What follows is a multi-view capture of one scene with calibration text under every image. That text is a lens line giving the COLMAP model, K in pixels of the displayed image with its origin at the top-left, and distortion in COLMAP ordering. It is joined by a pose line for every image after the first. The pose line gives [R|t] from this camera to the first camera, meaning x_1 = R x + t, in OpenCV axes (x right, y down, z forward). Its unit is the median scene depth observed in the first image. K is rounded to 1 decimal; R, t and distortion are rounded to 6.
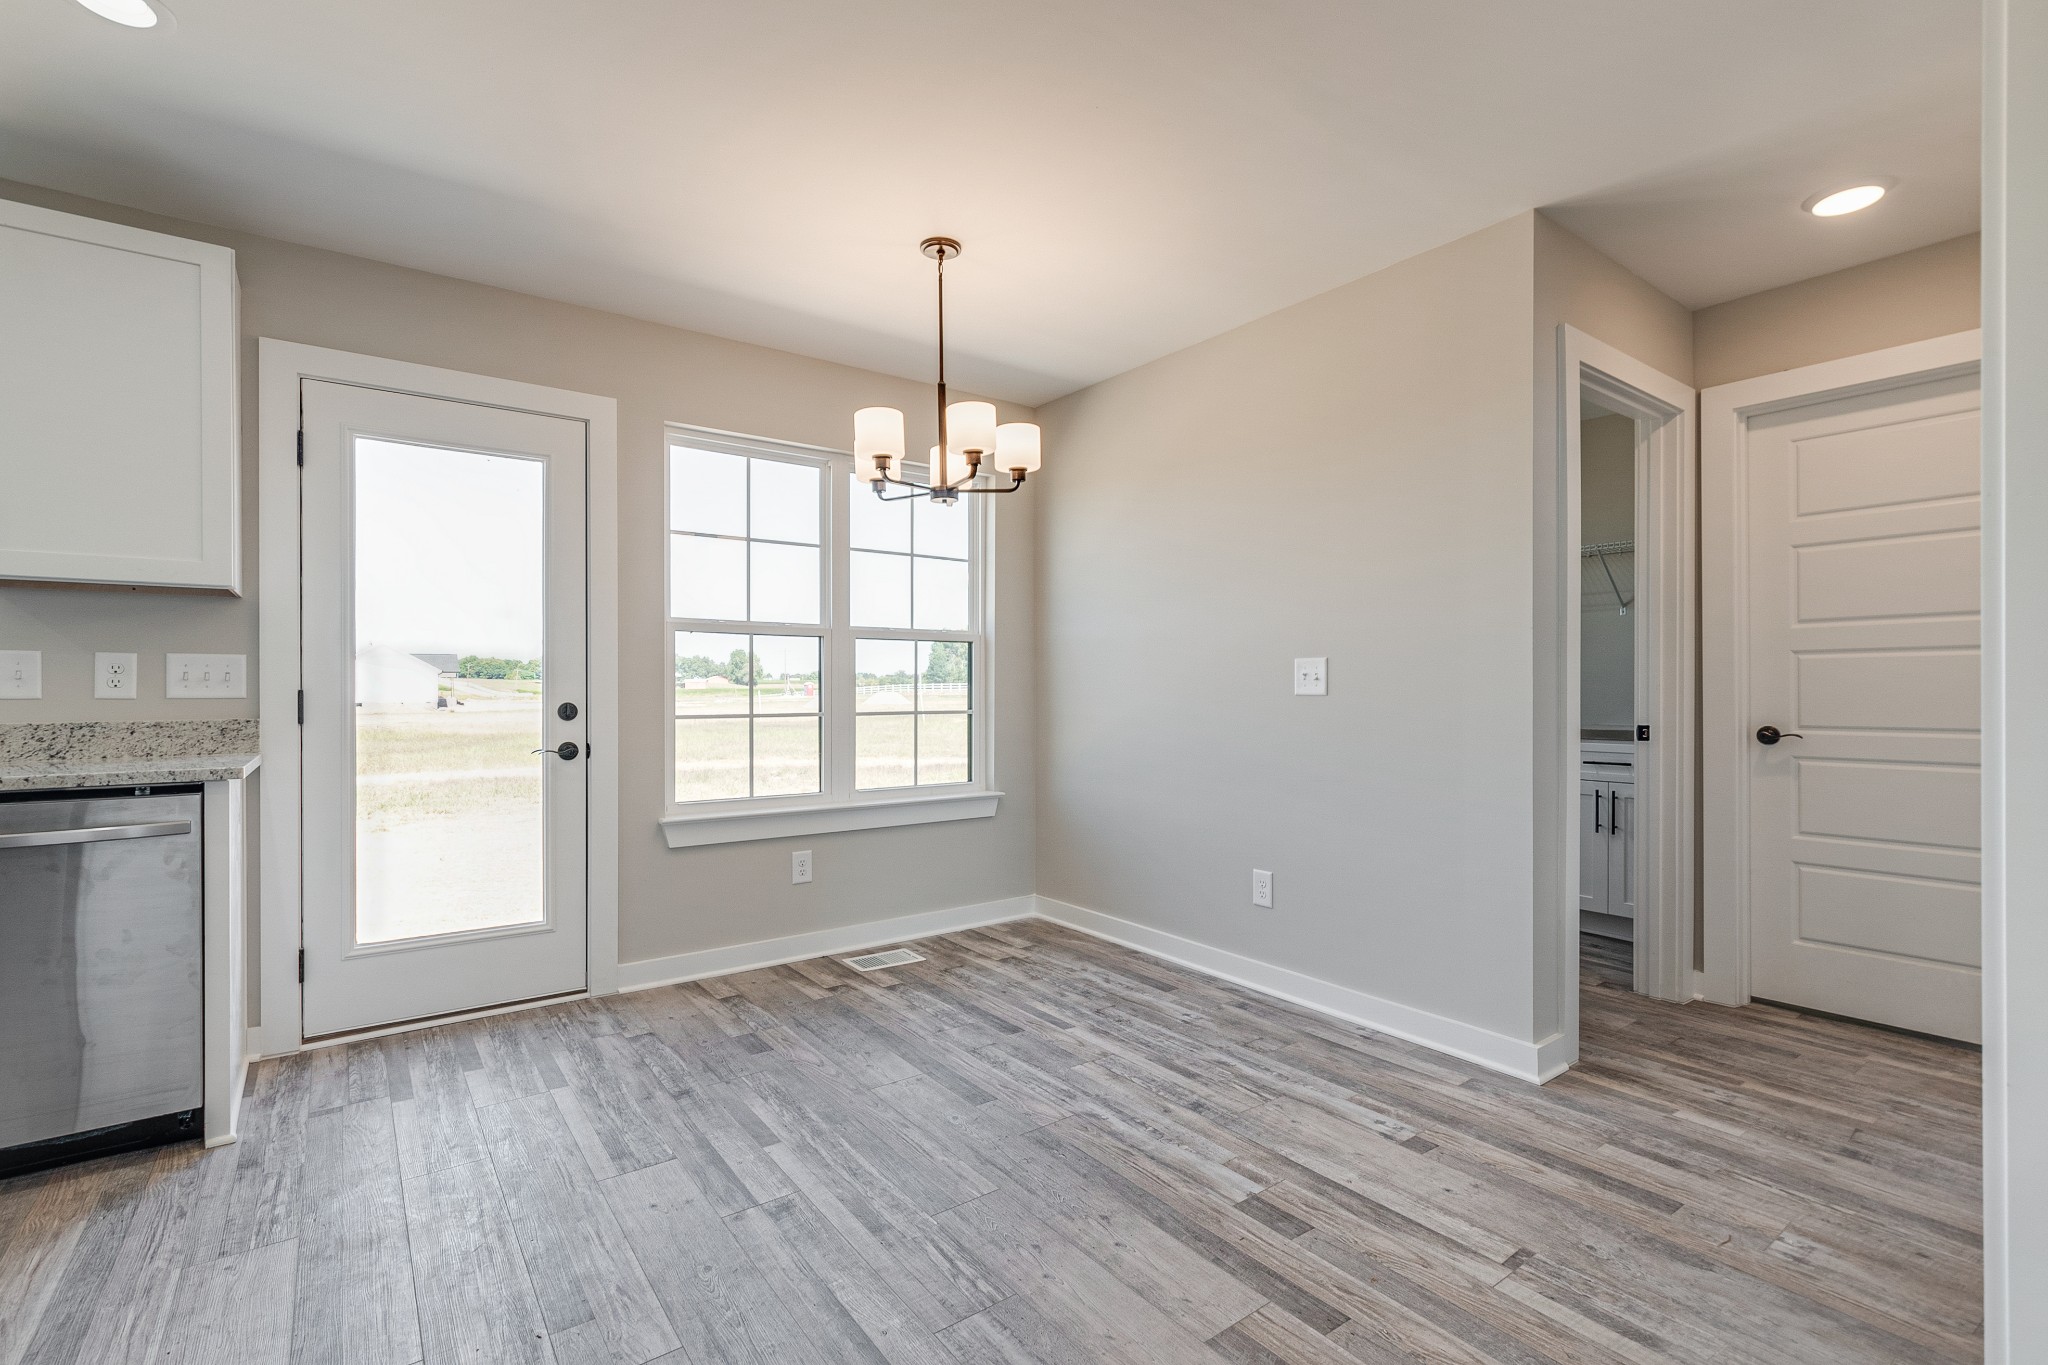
lens RADIAL K [[941.6, 0, 989.6], [0, 941.6, 696.1], [0, 0, 1]] dist [-0.002092, 0.000216]
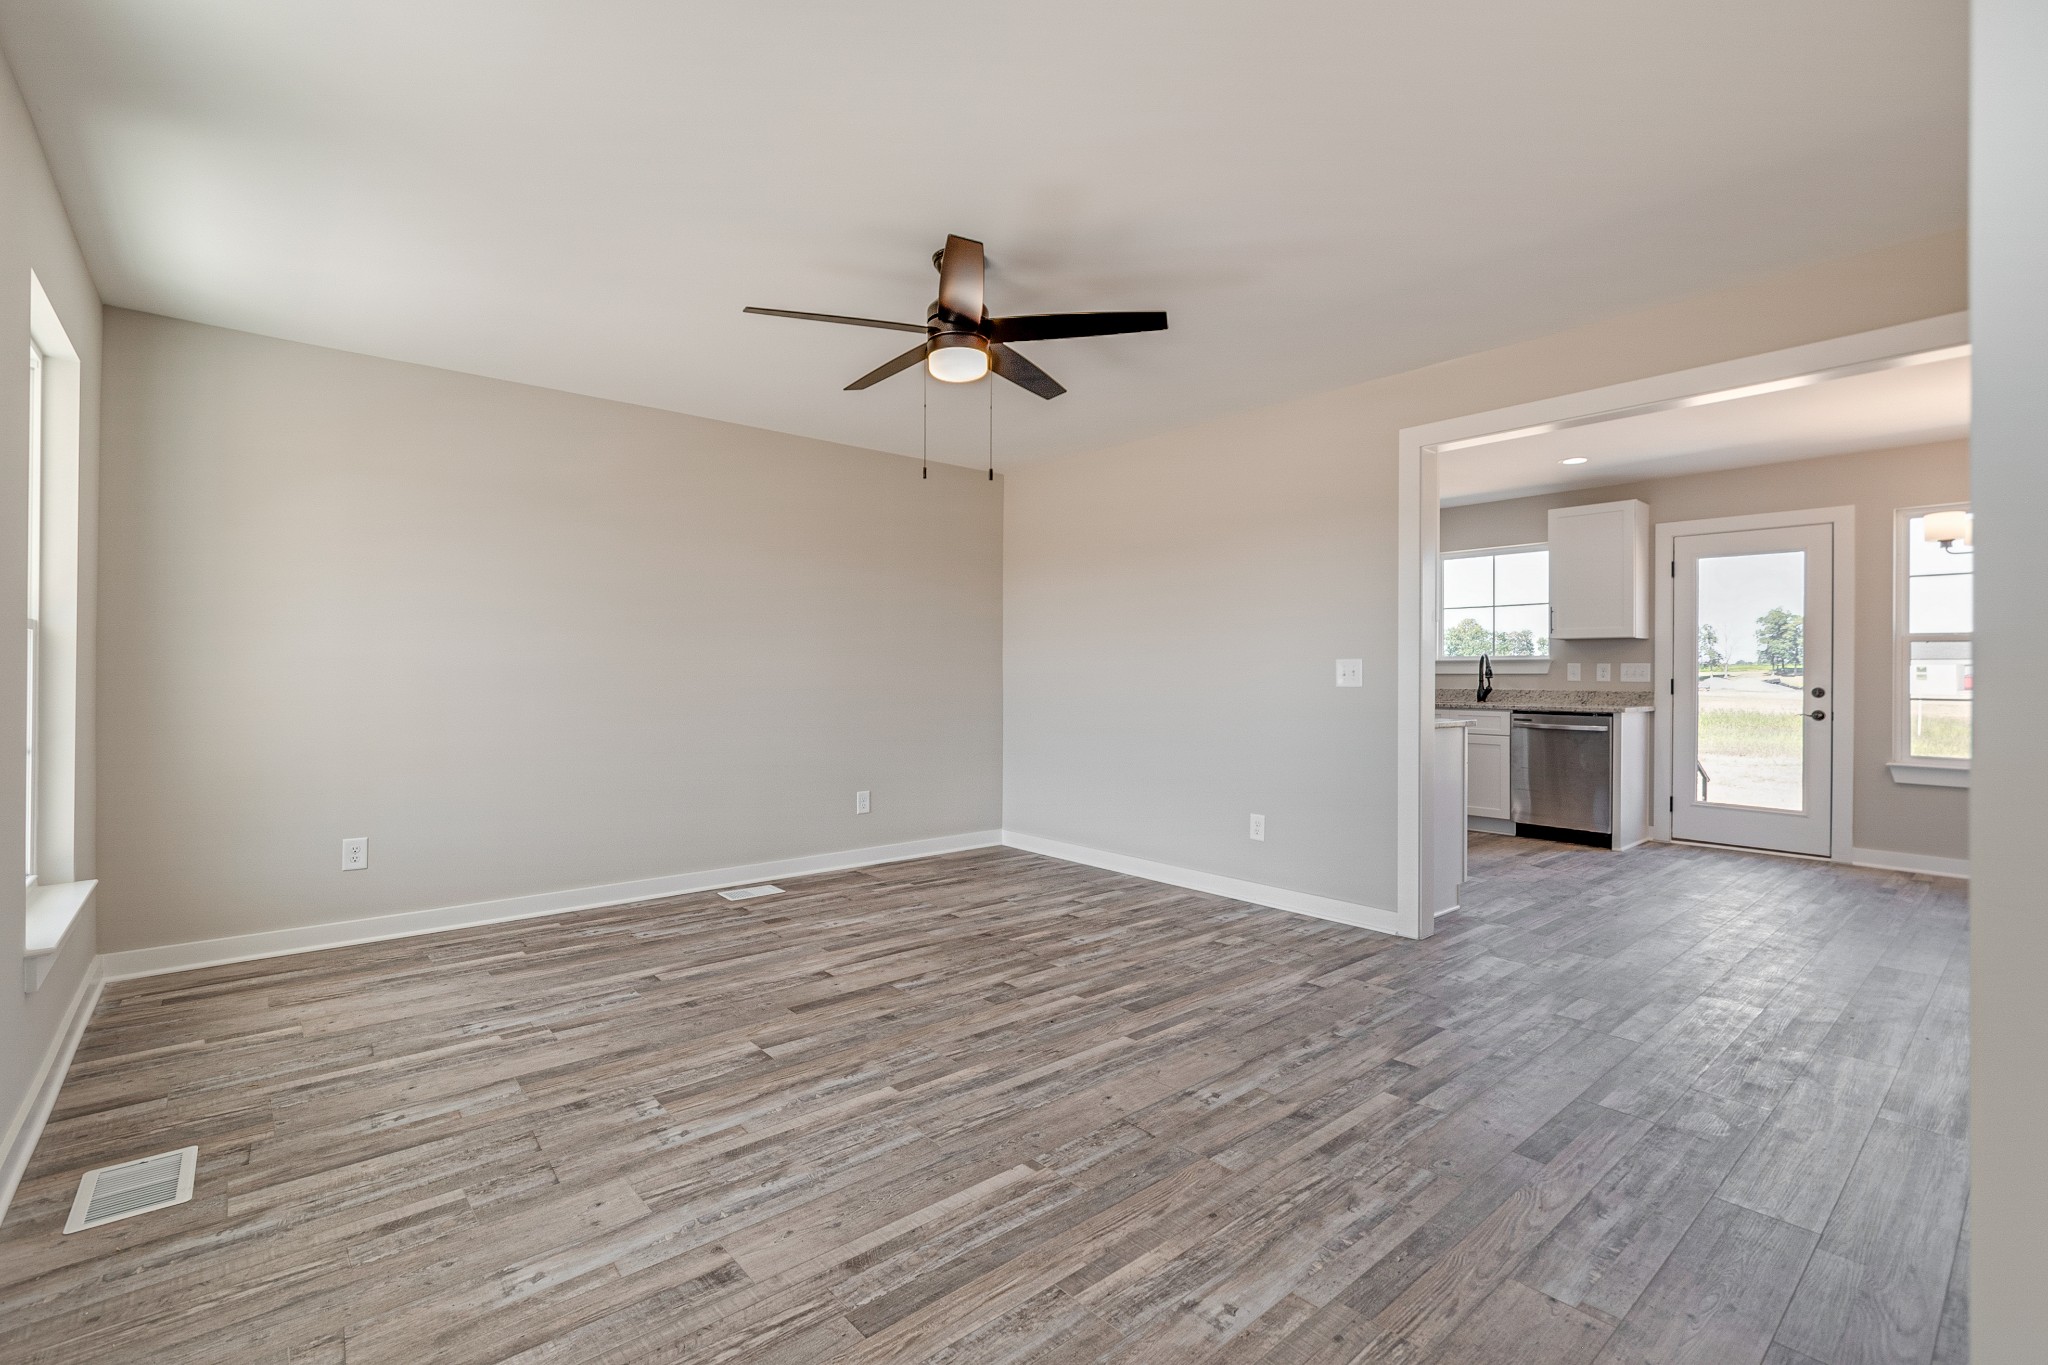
lens RADIAL K [[895.2, 0, 1074.2], [0, 895.2, 674.5], [0, 0, 1]] dist [0.000893, 0.000145]
pose [[0.143205, -0.000476, -0.989693, 1.117185], [-0.015348, 0.999879, -0.002702, 0.010365], [0.989574, 0.015576, 0.143180, -0.672231]]
